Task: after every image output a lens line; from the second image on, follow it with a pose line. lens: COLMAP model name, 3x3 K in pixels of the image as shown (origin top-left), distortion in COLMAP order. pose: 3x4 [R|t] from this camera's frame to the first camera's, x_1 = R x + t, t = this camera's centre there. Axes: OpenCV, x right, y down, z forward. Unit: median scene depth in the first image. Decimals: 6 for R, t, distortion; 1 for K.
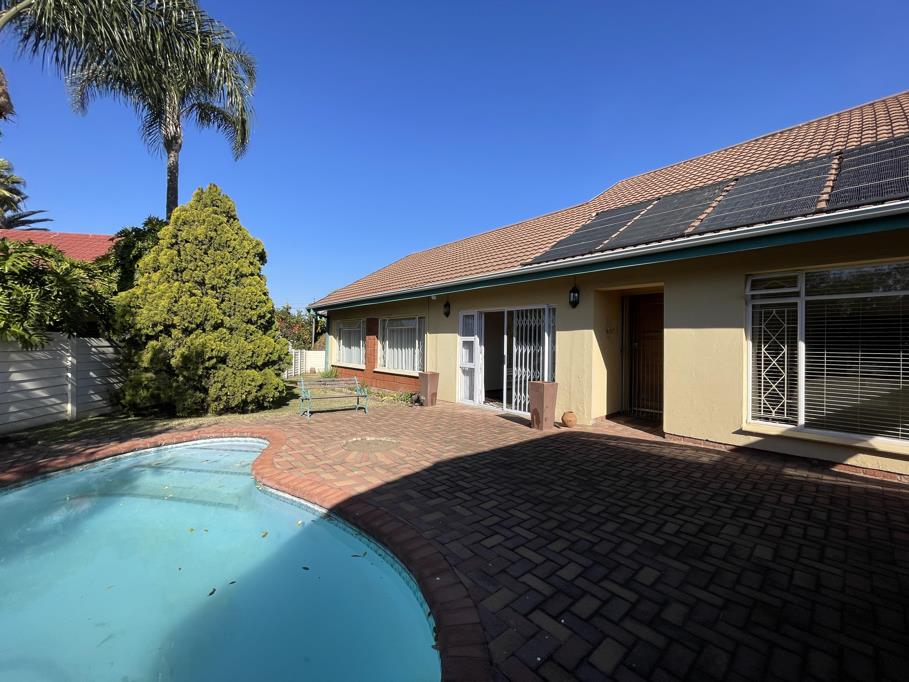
lens RADIAL K [[365.8, 0, 455.8], [0, 365.8, 341.0], [0, 0, 1]] dist [-0.008497, 0.000353]
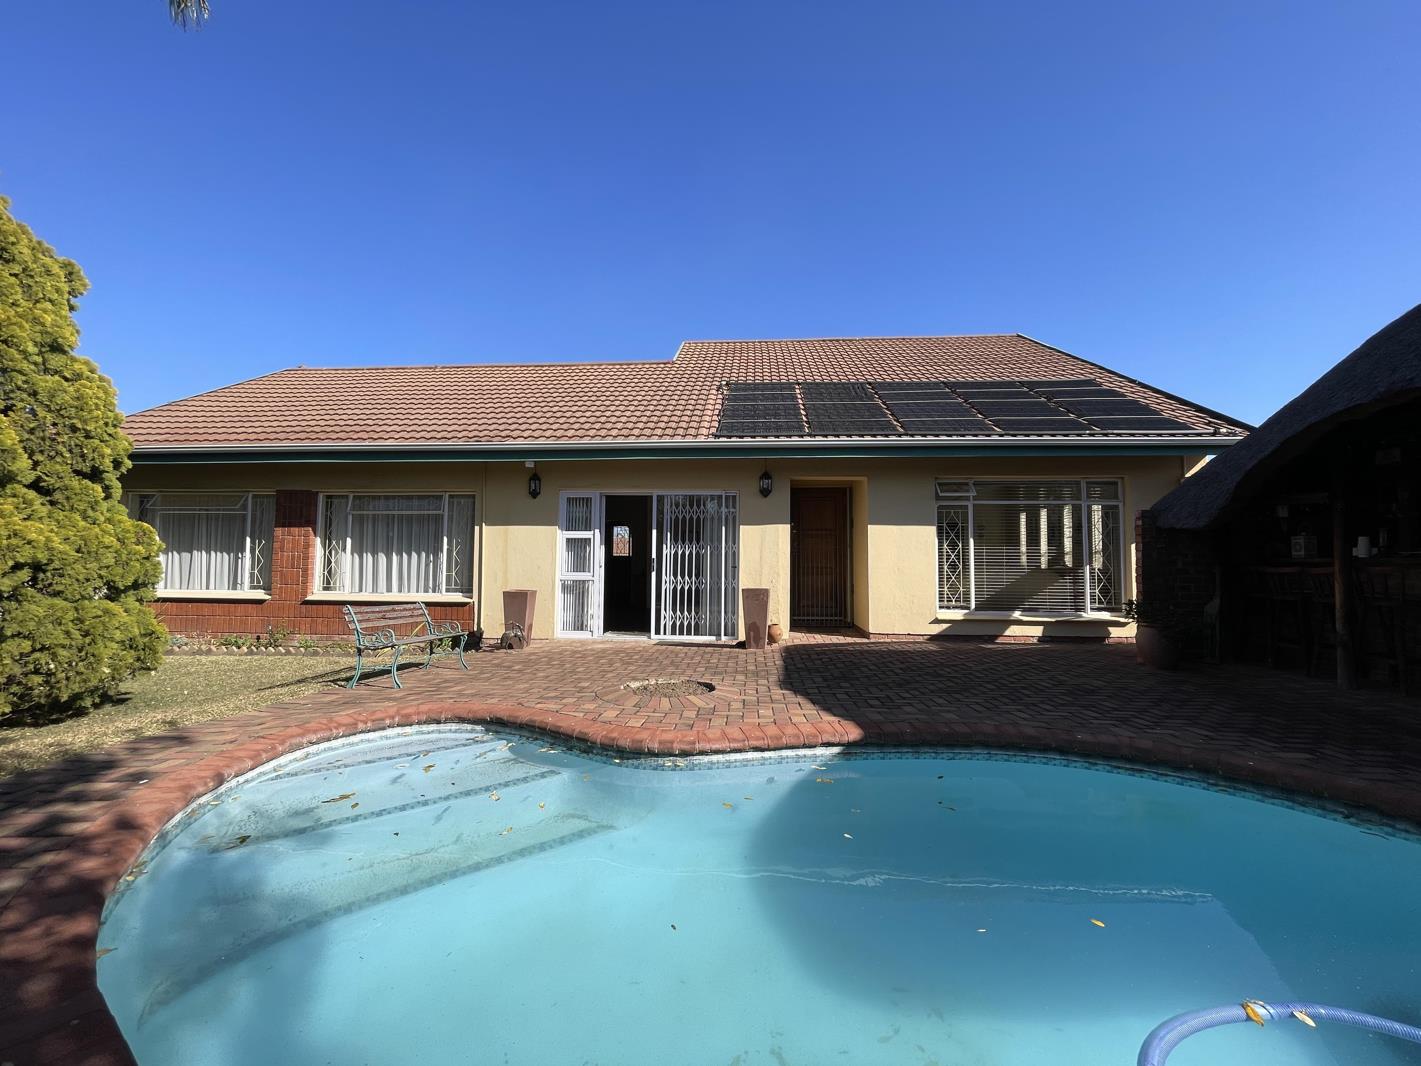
lens RADIAL K [[571.9, 0, 712.2], [0, 571.9, 529.7], [0, 0, 1]] dist [-0.008497, 0.000353]
pose [[0.720360, 0.031785, 0.692871, -0.567827], [-0.001223, 0.999006, -0.044558, 0.033974], [-0.693599, 0.031250, 0.719683, 0.144807]]
